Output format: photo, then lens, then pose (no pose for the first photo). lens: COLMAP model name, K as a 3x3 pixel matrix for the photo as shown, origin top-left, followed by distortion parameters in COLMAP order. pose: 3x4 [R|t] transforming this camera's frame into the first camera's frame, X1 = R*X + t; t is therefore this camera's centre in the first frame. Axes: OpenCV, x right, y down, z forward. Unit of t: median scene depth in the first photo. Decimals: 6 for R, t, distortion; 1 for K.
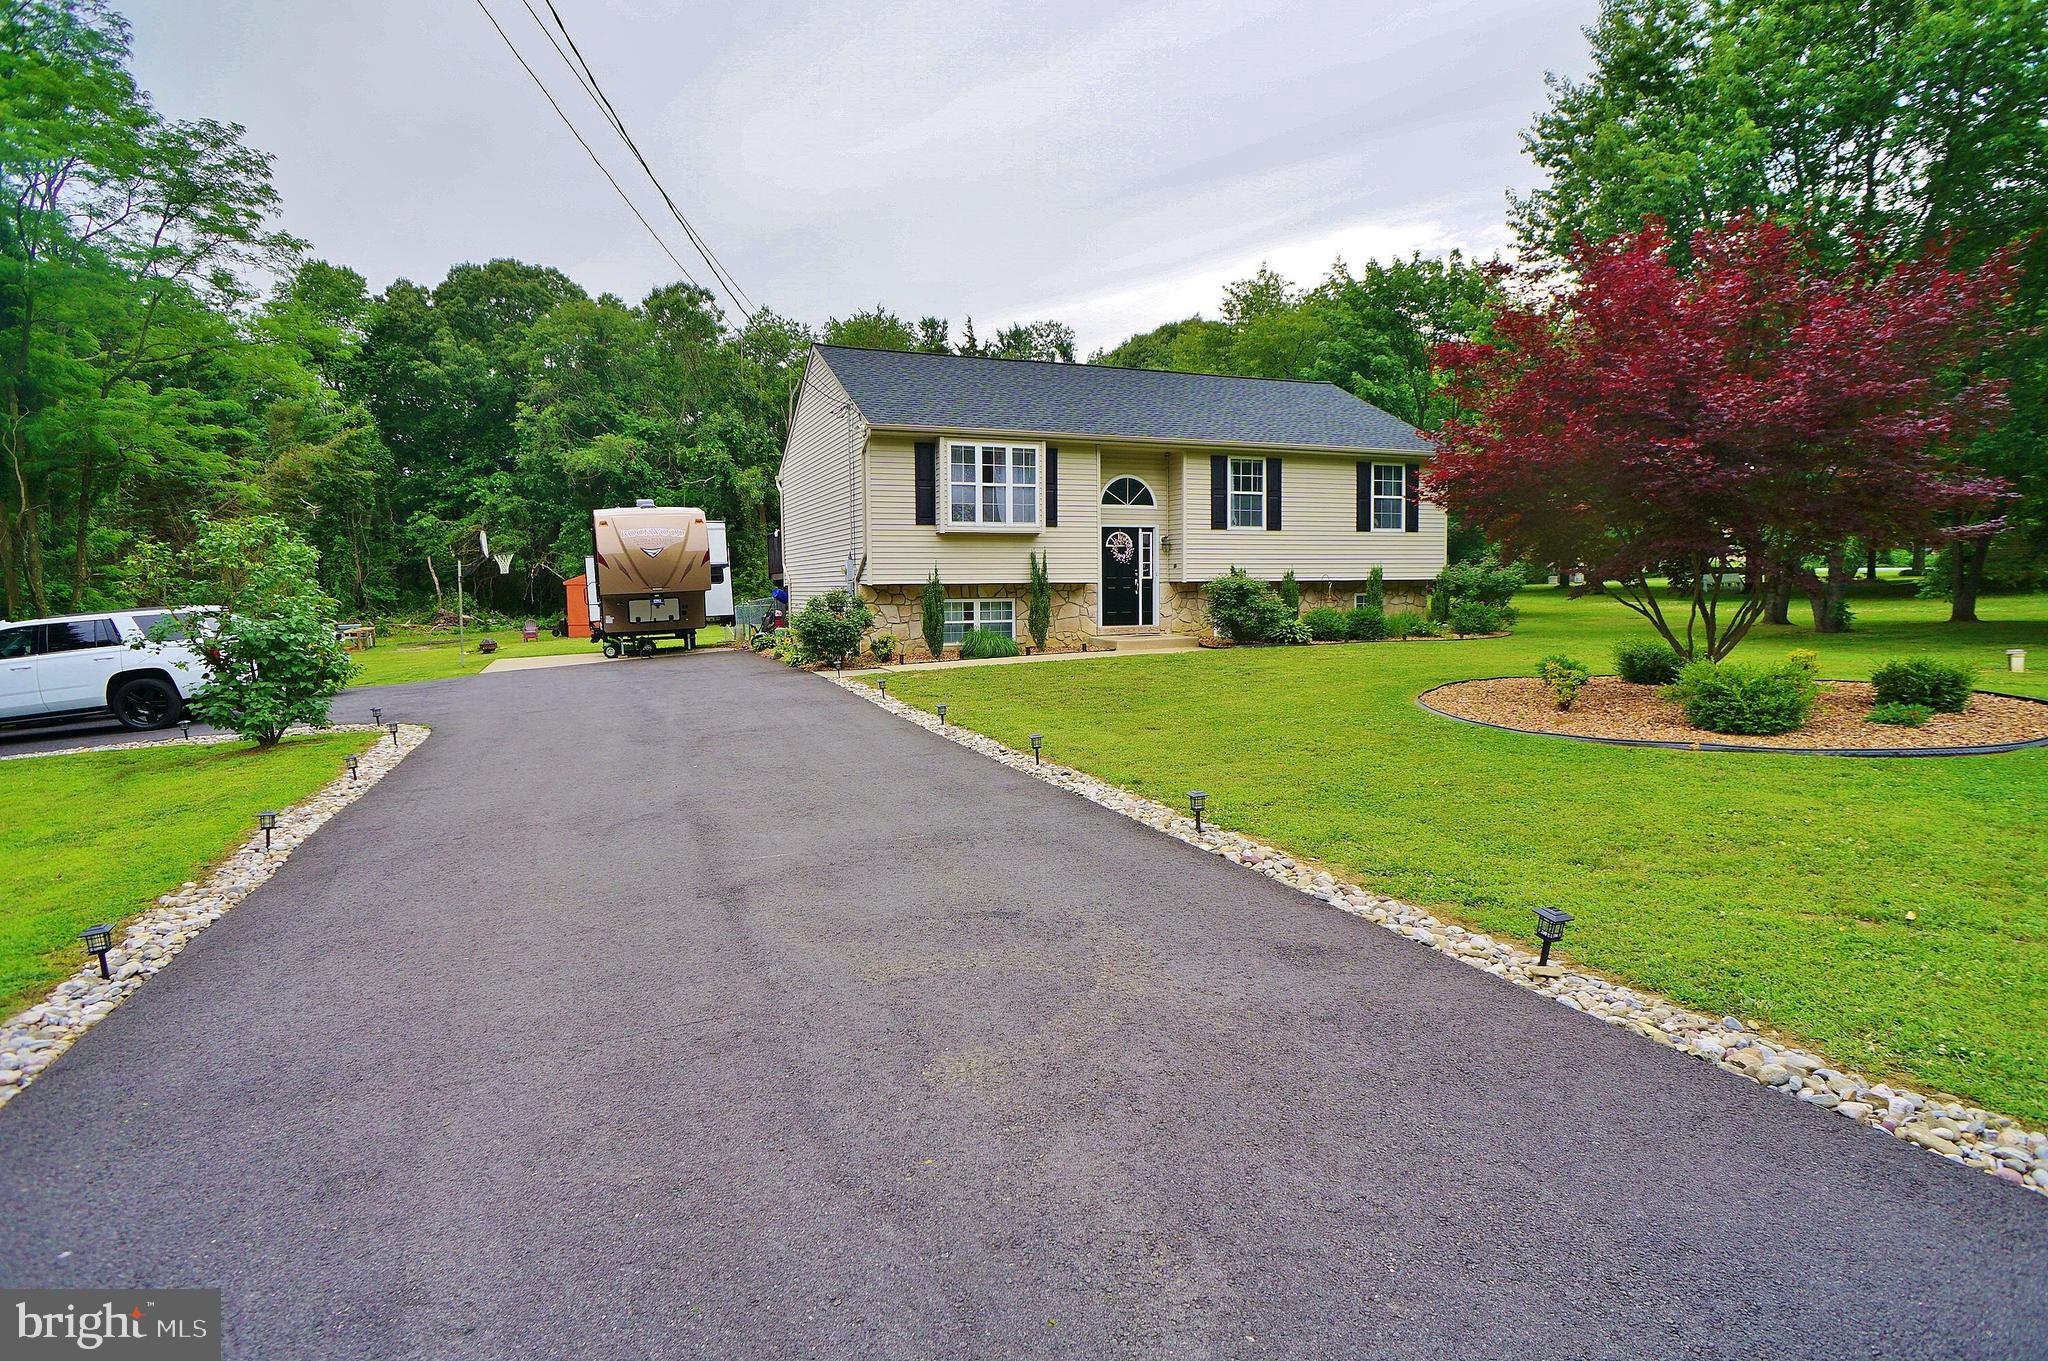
lens RADIAL K [[1083.2, 0, 1030.7], [0, 1083.2, 680.1], [0, 0, 1]] dist [-0.035971, 0.018086]
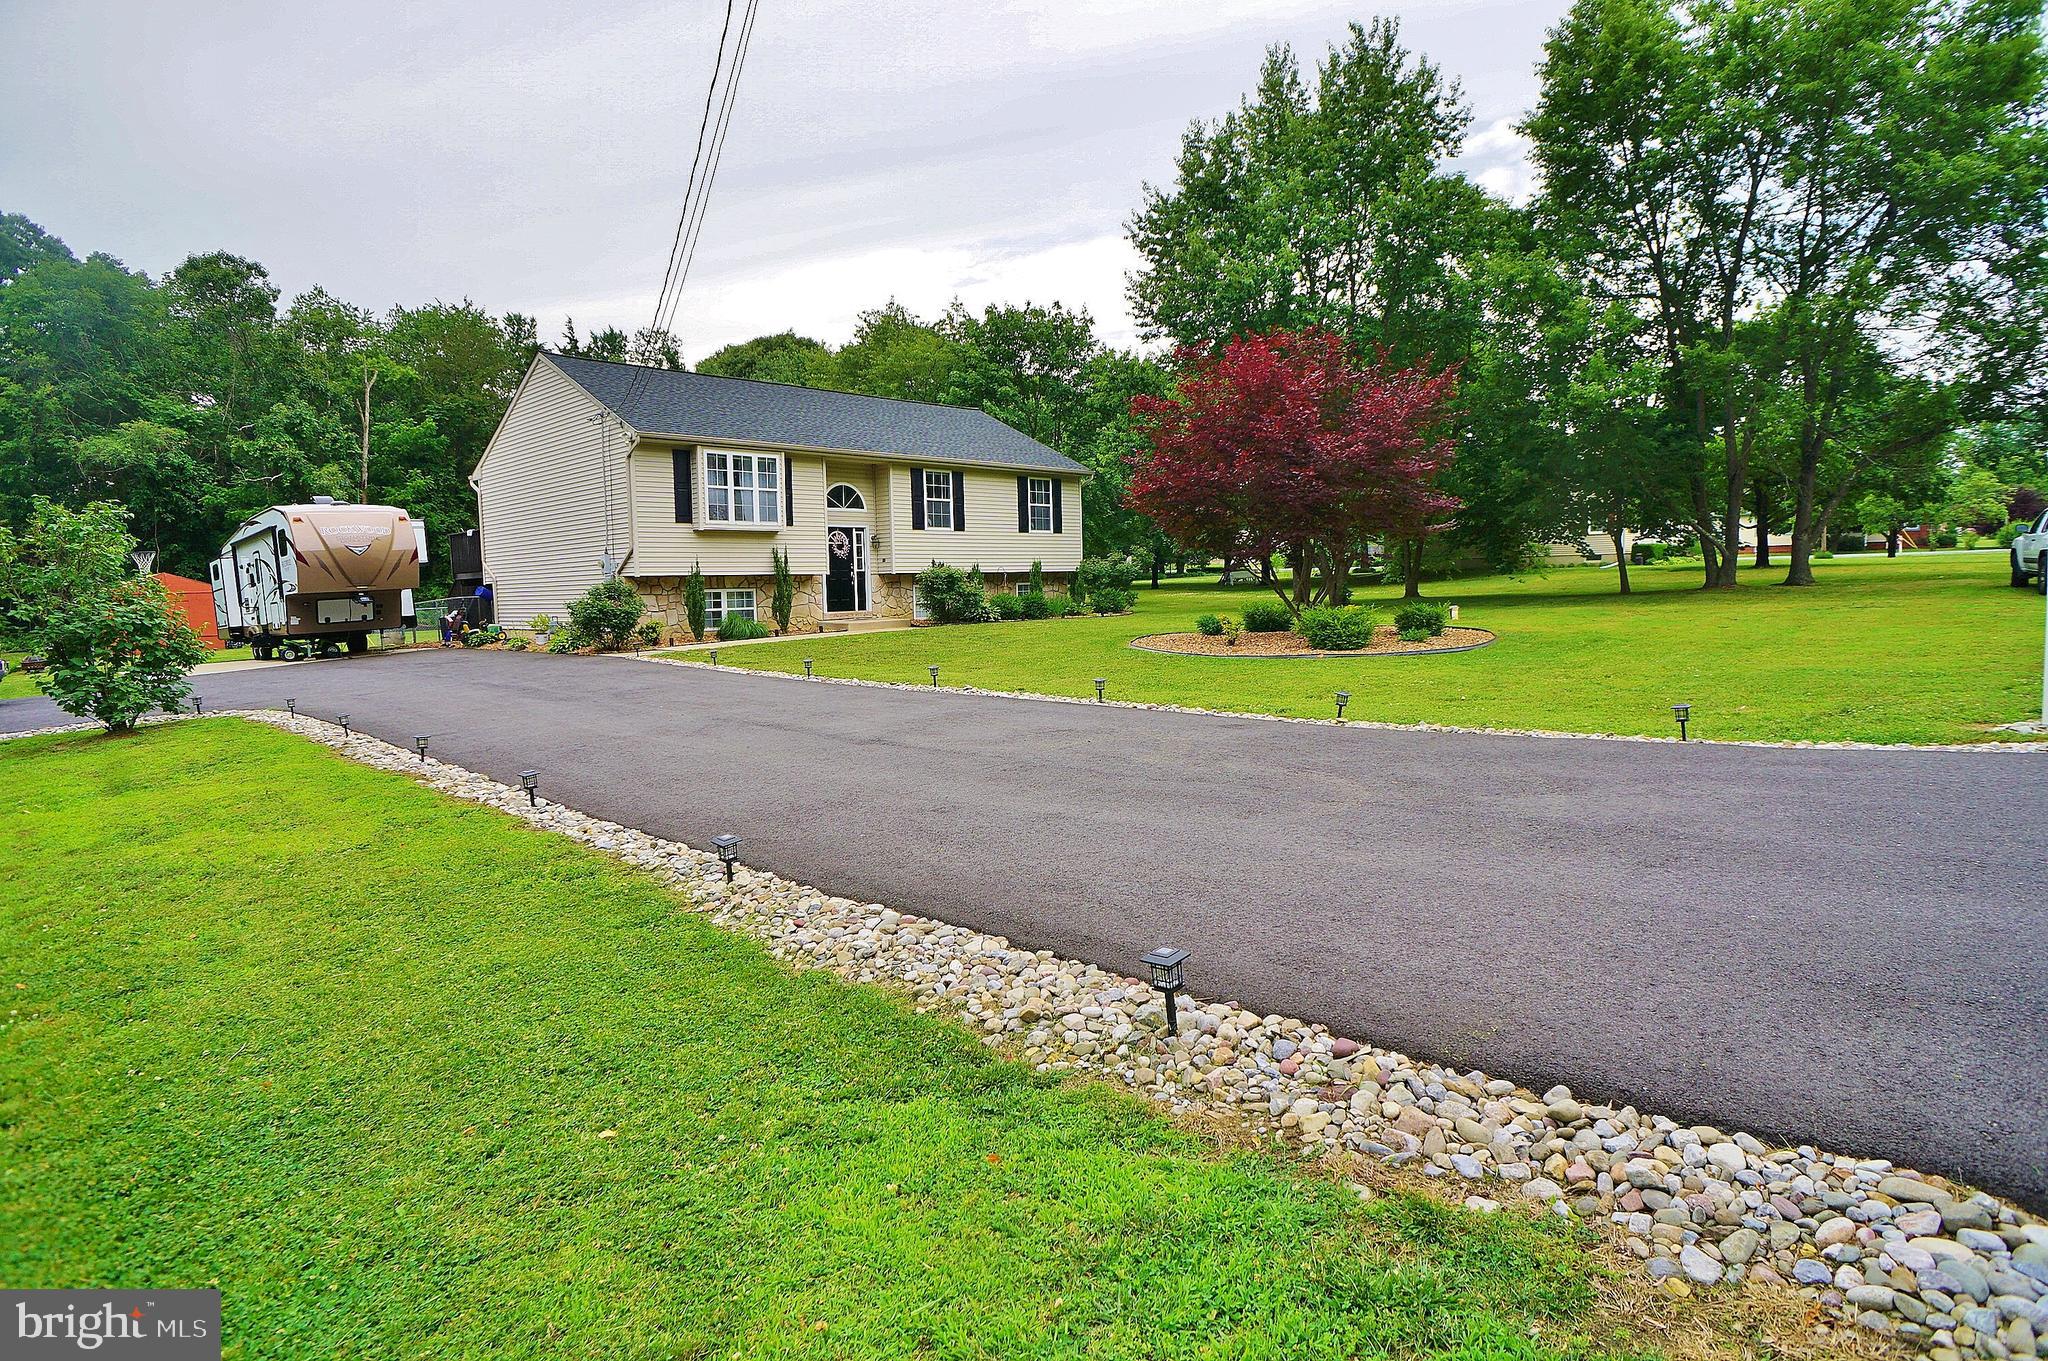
lens RADIAL K [[1083.2, 0, 1024.3], [0, 1083.2, 682.4], [0, 0, 1]] dist [-0.035971, 0.018086]
pose [[0.922364, -0.045742, 0.383604, -0.180277], [0.048224, 0.998832, 0.003152, 0.030889], [-0.383300, 0.015592, 0.923492, -0.146861]]
